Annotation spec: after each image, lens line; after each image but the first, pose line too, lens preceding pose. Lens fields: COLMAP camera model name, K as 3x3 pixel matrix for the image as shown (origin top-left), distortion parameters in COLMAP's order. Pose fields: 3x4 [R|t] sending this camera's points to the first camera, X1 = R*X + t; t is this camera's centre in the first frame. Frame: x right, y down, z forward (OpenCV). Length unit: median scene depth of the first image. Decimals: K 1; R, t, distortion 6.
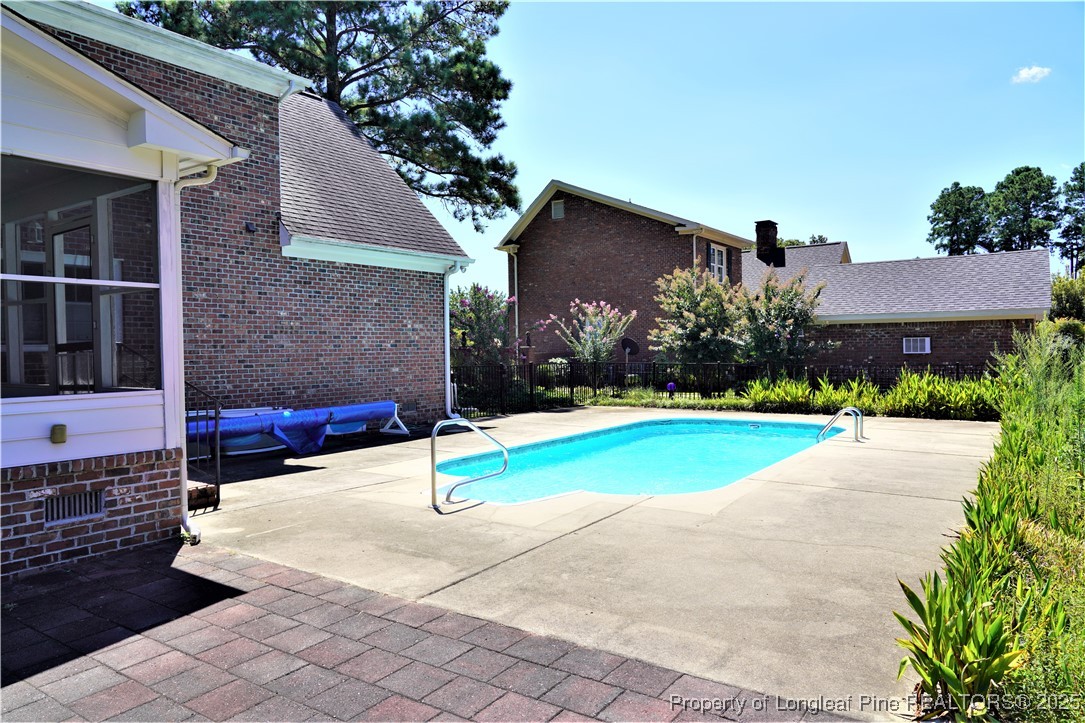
lens RADIAL K [[725.8, 0, 548.1], [0, 725.8, 362.2], [0, 0, 1]] dist [-0.021468, 0.004387]
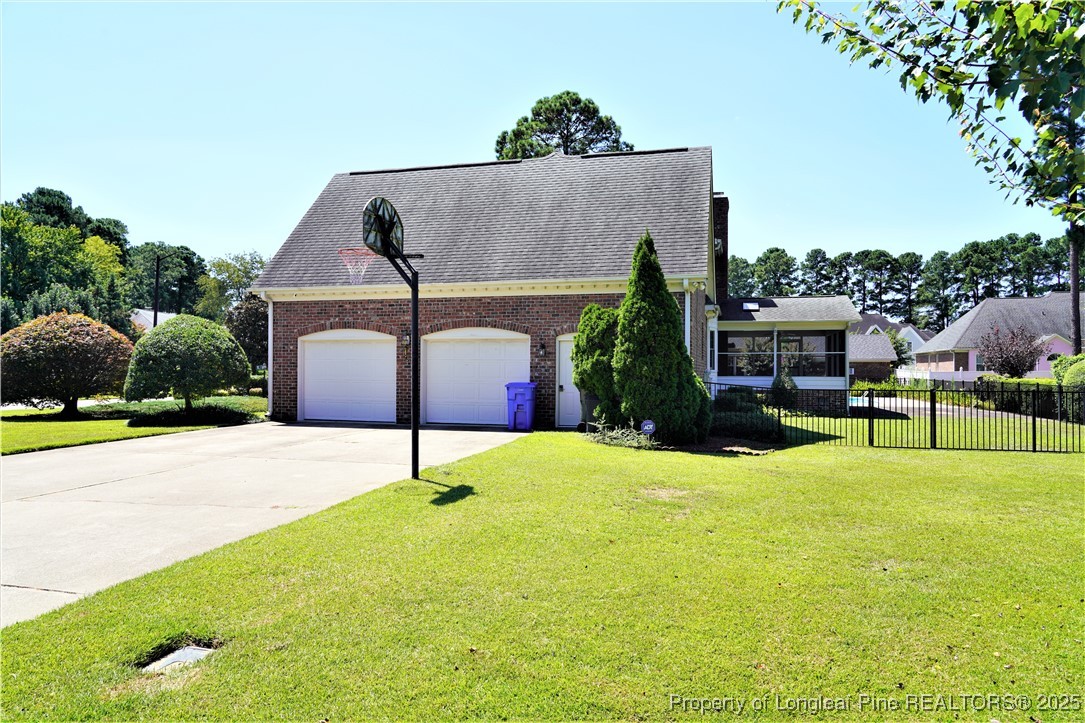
lens RADIAL K [[725.8, 0, 548.1], [0, 725.8, 362.2], [0, 0, 1]] dist [-0.021468, 0.004387]
pose [[0.939962, 0.022719, 0.340523, -0.253982], [-0.011625, 0.999334, -0.034583, 0.008635], [-0.341082, 0.028548, 0.939600, -0.193723]]
